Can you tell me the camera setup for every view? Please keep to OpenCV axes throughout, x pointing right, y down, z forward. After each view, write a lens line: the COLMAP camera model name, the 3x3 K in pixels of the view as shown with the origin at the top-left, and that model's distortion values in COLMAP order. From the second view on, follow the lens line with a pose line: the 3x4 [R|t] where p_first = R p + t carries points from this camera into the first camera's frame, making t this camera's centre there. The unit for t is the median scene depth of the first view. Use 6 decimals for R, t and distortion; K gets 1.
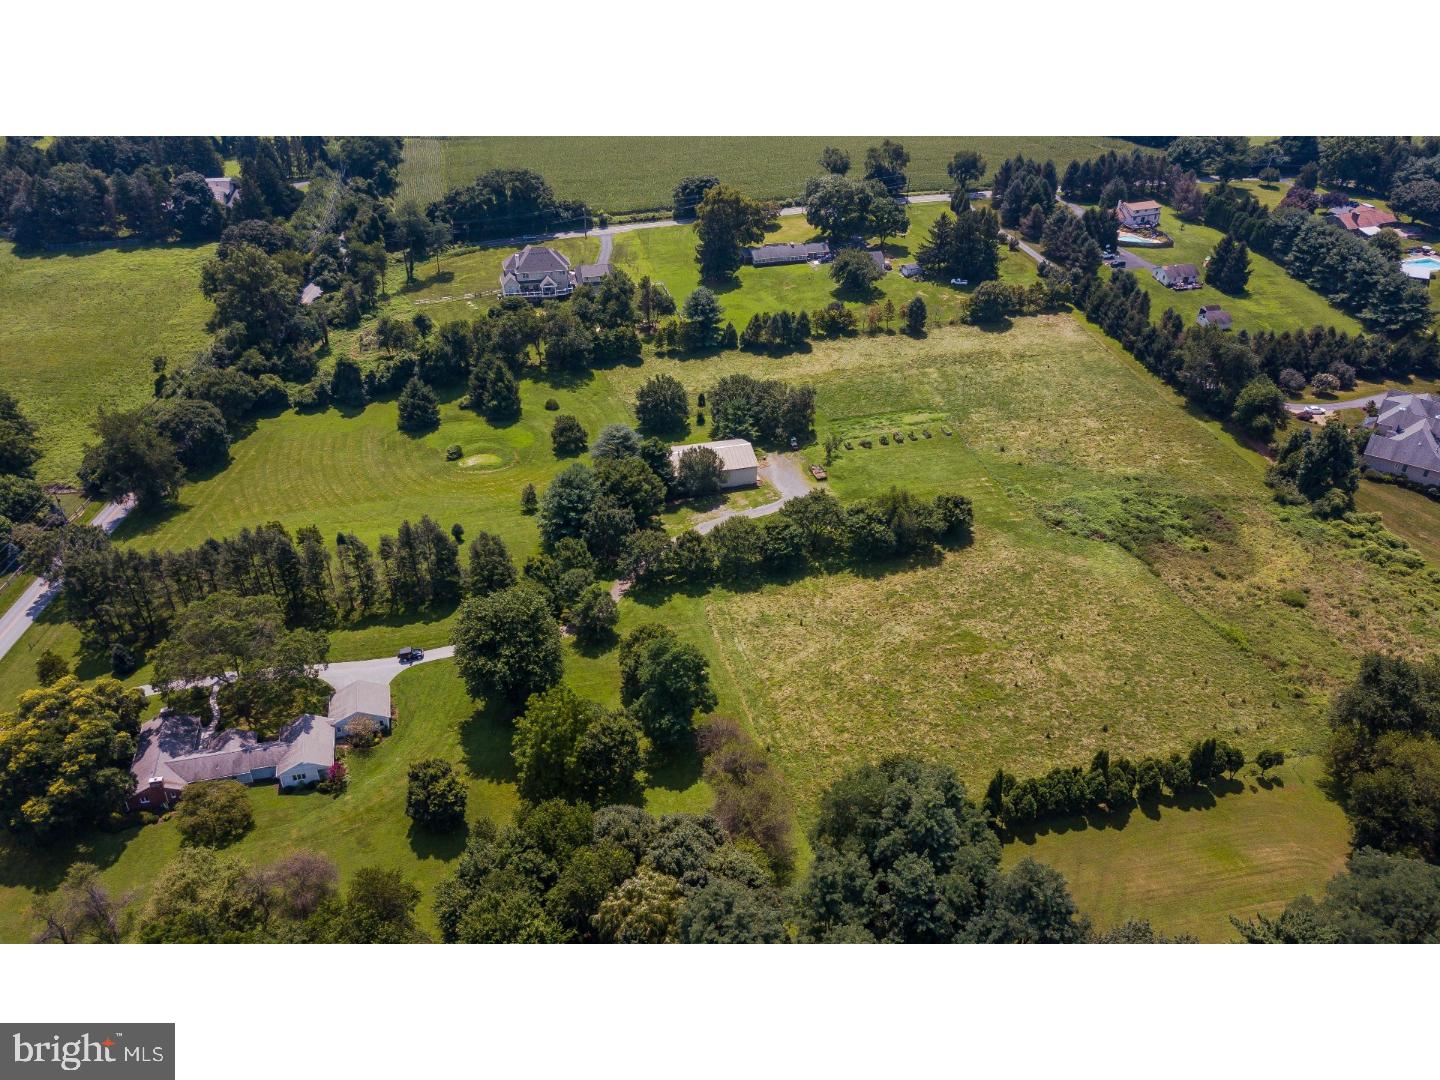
lens RADIAL K [[1111.2, 0, 712.1], [0, 1111.2, 545.6], [0, 0, 1]] dist [0.005377, 0.038583]
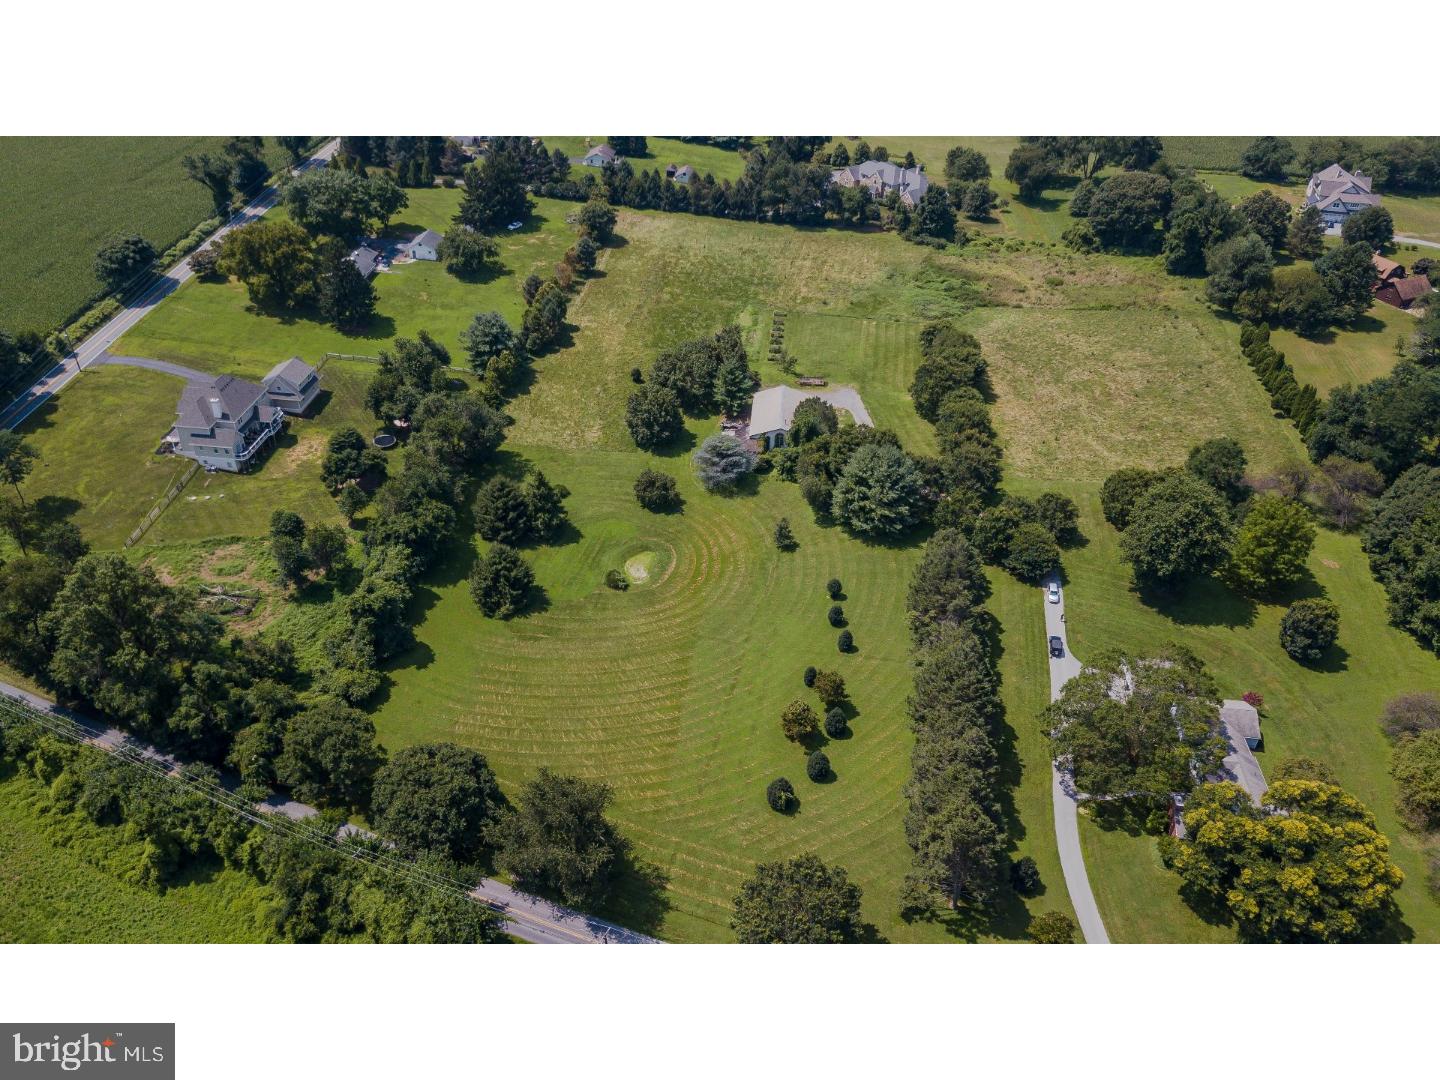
lens RADIAL K [[1111.2, 0, 712.1], [0, 1111.2, 545.6], [0, 0, 1]] dist [0.005377, 0.038583]
pose [[0.347675, -0.549806, 0.759497, -0.726749], [0.501824, 0.793361, 0.344601, -0.311480], [-0.792019, 0.261325, 0.551738, 0.464674]]
